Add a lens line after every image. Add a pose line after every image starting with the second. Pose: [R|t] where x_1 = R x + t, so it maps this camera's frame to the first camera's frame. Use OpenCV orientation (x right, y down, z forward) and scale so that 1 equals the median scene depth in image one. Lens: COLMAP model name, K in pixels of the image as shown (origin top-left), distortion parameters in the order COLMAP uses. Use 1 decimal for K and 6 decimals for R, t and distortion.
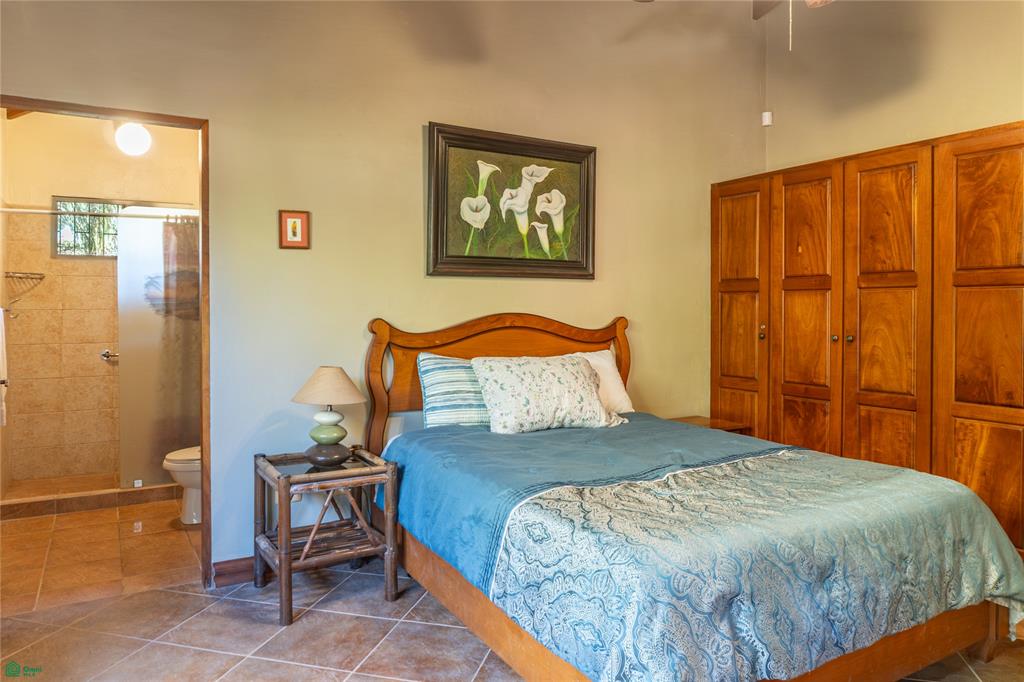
lens RADIAL K [[698.1, 0, 510.3], [0, 698.1, 322.4], [0, 0, 1]] dist [-0.029292, -0.001742]
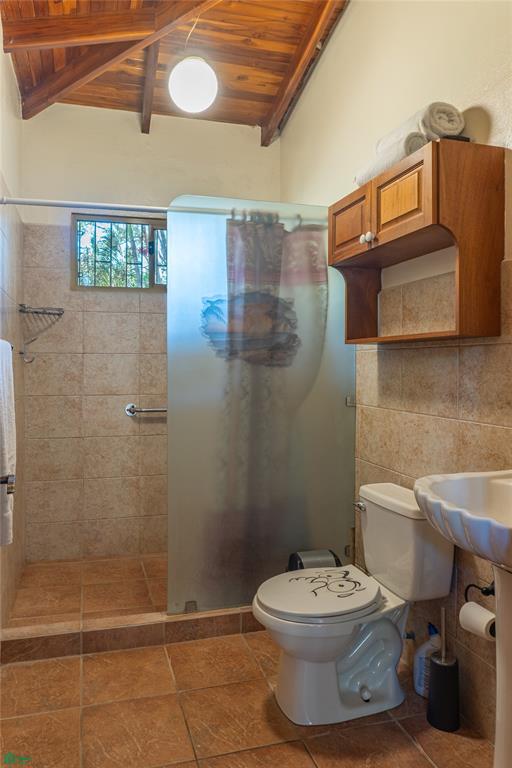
lens RADIAL K [[575.7, 0, 256.0], [0, 575.7, 384.0], [0, 0, 1]] dist [-0.005305, -0.003384]
pose [[0.968058, 0.014183, -0.250326, -0.285686], [-0.010875, 0.999834, 0.014593, 0.005483], [0.250491, -0.011404, 0.968052, 0.399502]]
